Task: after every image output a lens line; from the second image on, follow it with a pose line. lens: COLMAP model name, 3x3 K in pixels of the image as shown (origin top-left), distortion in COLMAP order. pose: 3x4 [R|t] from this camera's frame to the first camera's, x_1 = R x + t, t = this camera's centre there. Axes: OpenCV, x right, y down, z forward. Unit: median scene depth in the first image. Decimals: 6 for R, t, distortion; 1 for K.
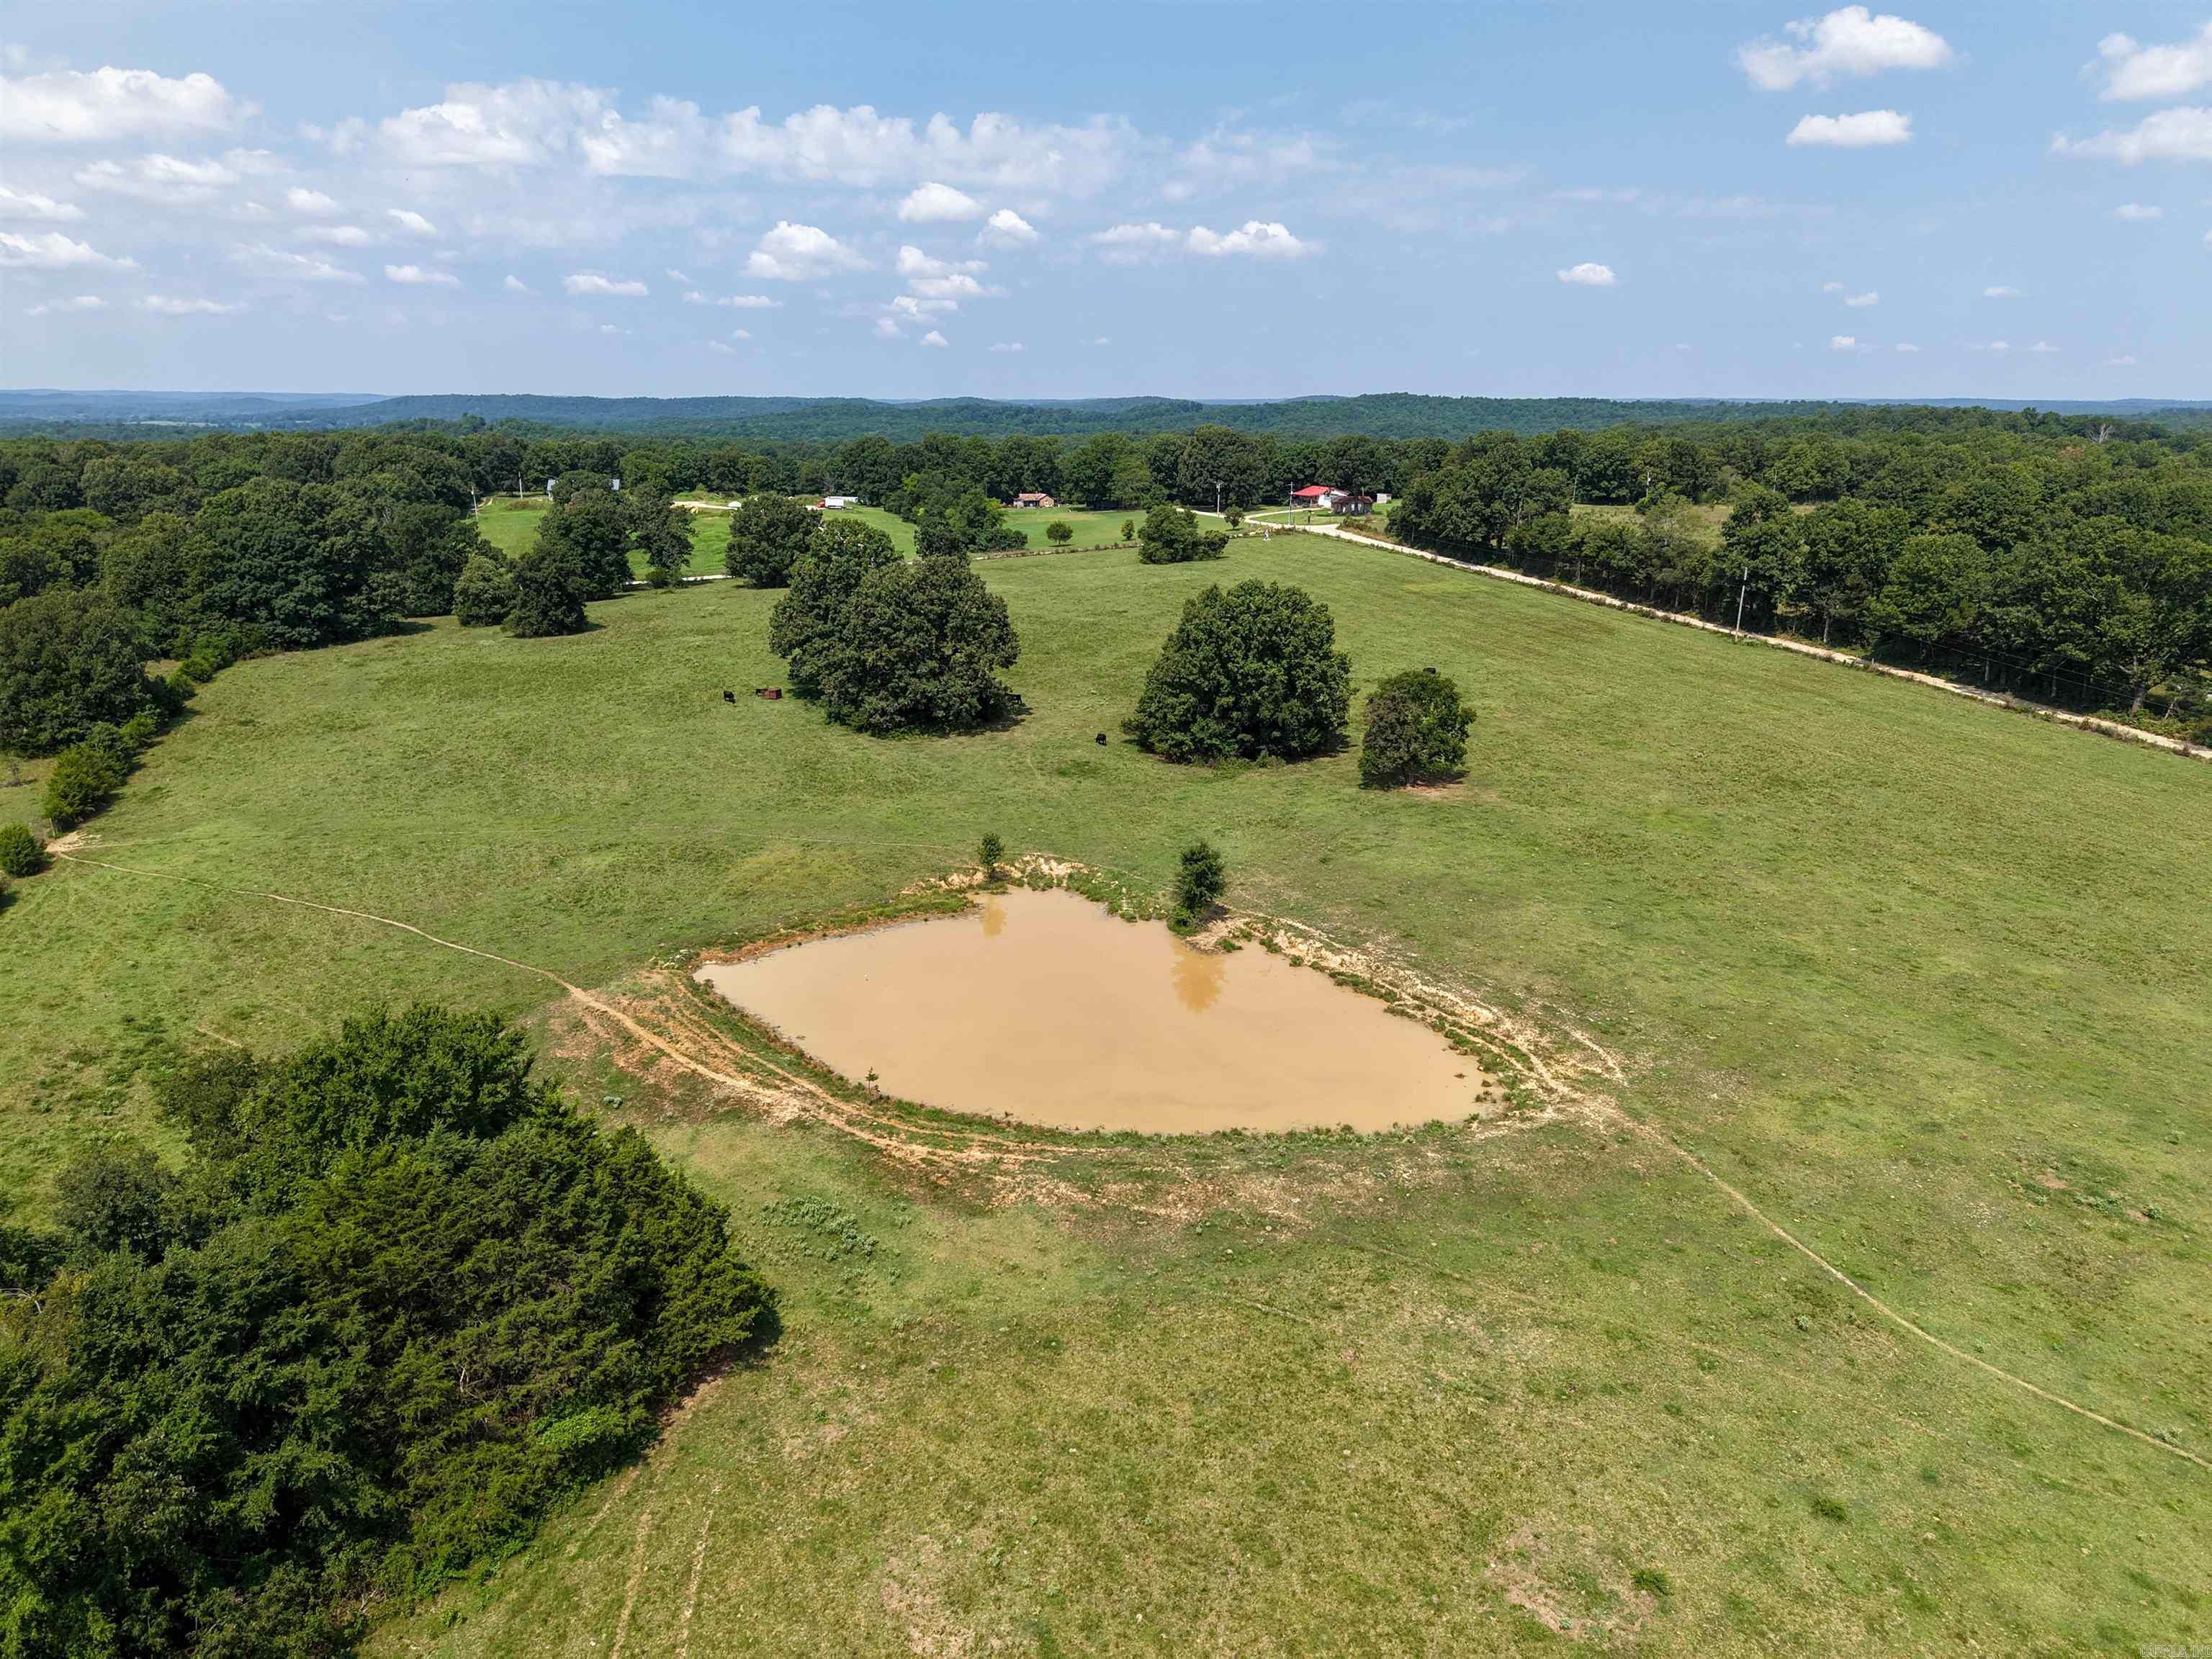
lens RADIAL K [[1482.7, 0, 1106.0], [0, 1482.7, 829.5], [0, 0, 1]] dist [0.030079, -0.027941]
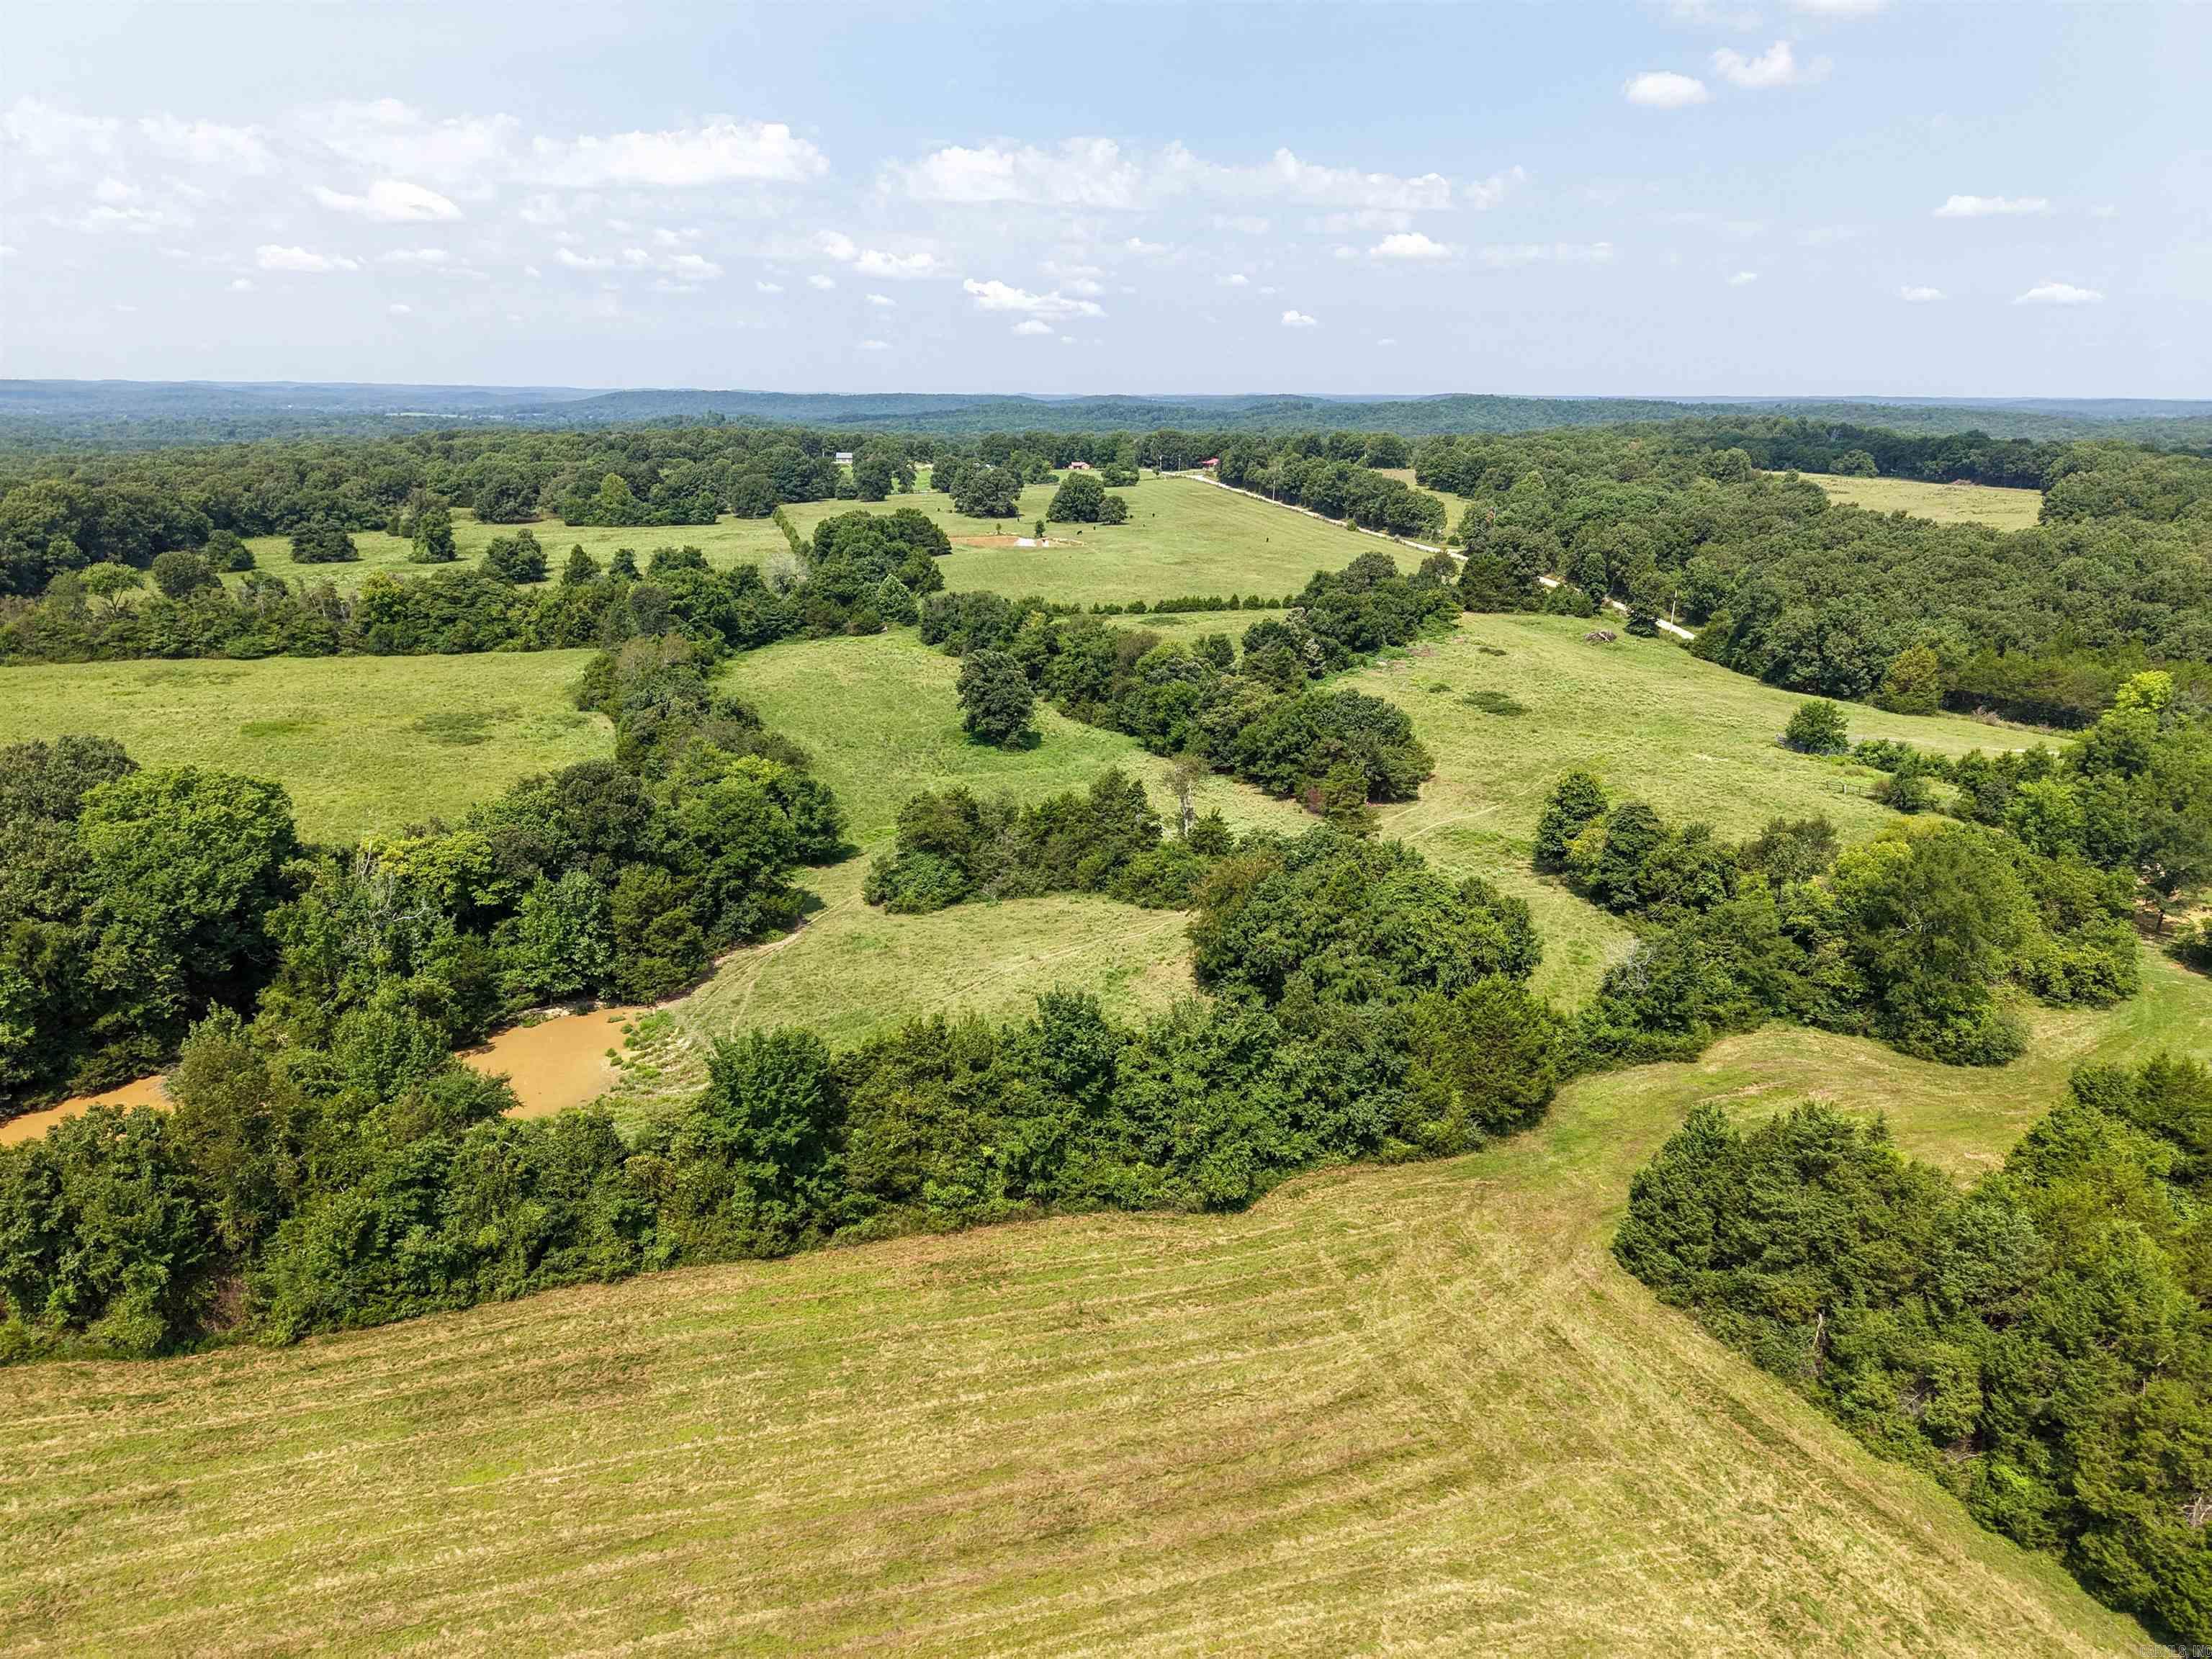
lens RADIAL K [[1482.7, 0, 1106.0], [0, 1482.7, 829.5], [0, 0, 1]] dist [0.030079, -0.027941]
pose [[0.994531, 0.033814, -0.098820, 0.318311], [-0.033467, 0.999426, 0.005171, 0.396636], [0.098938, -0.001835, 0.995092, -1.517912]]
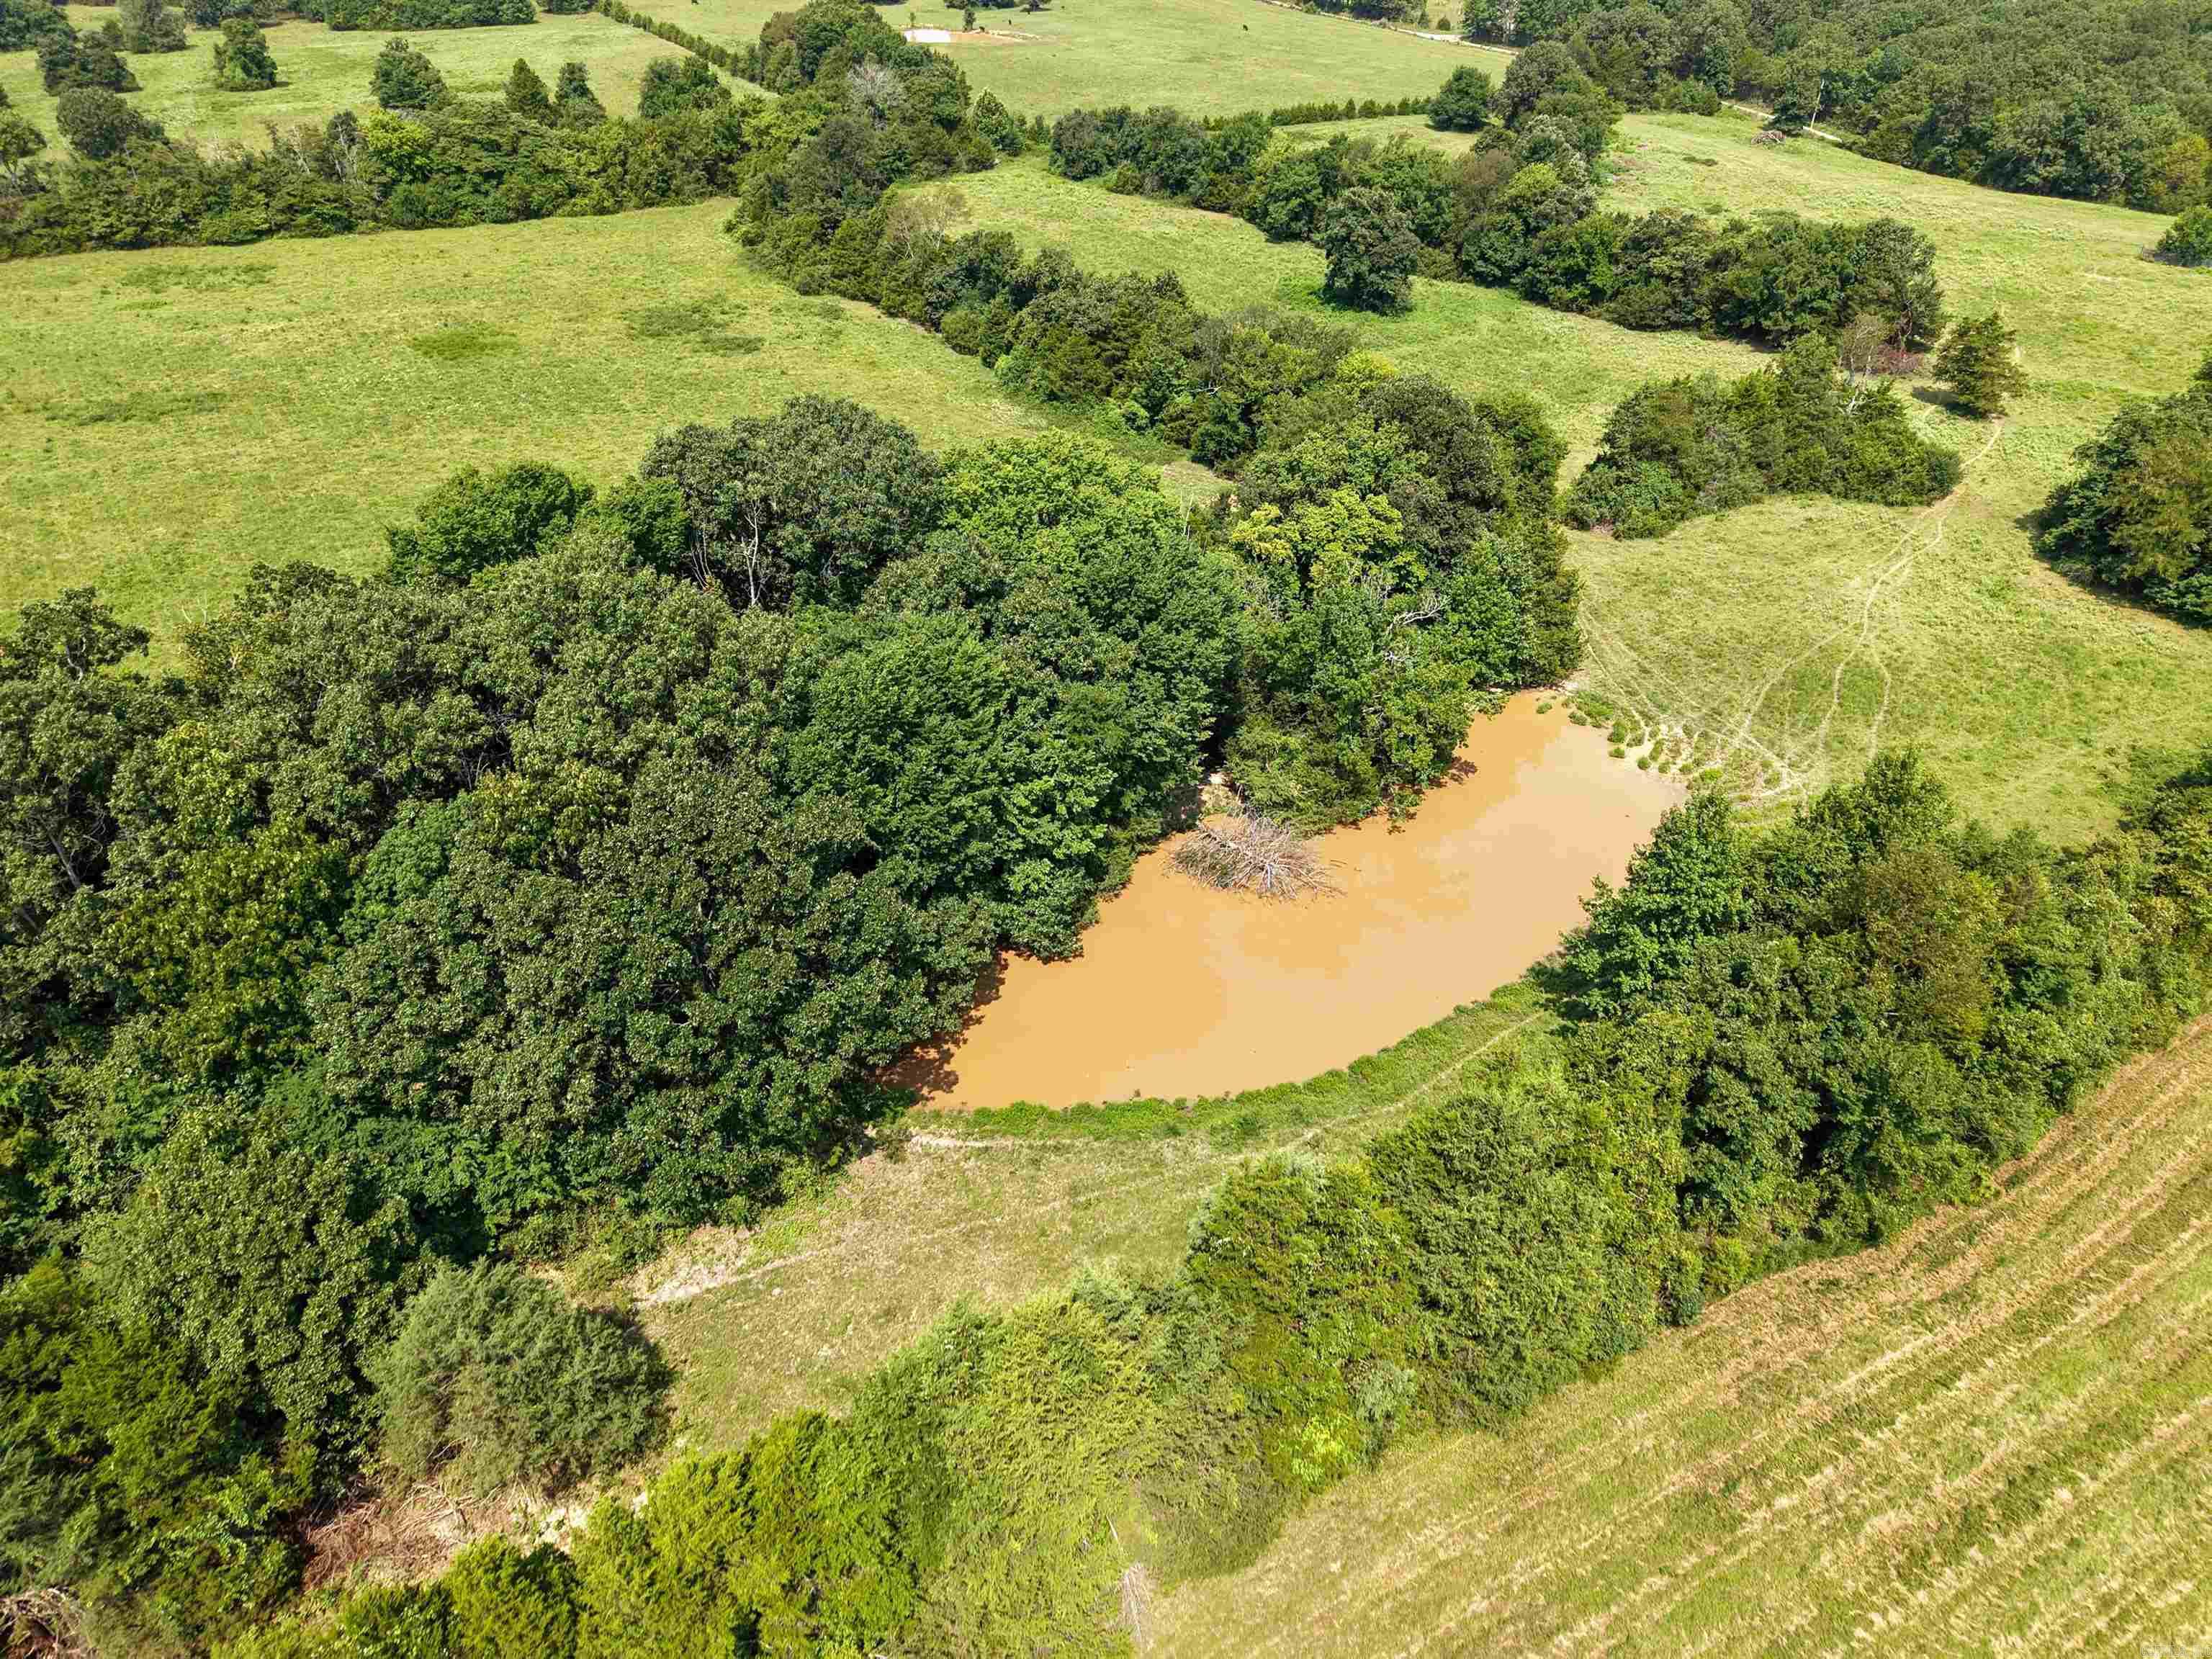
lens RADIAL K [[1482.7, 0, 1106.0], [0, 1482.7, 829.5], [0, 0, 1]] dist [0.030079, -0.027941]
pose [[0.990790, -0.070587, 0.115551, -0.077385], [0.032734, 0.952924, 0.301436, 0.371745], [-0.131389, -0.294877, 0.946459, -1.414655]]
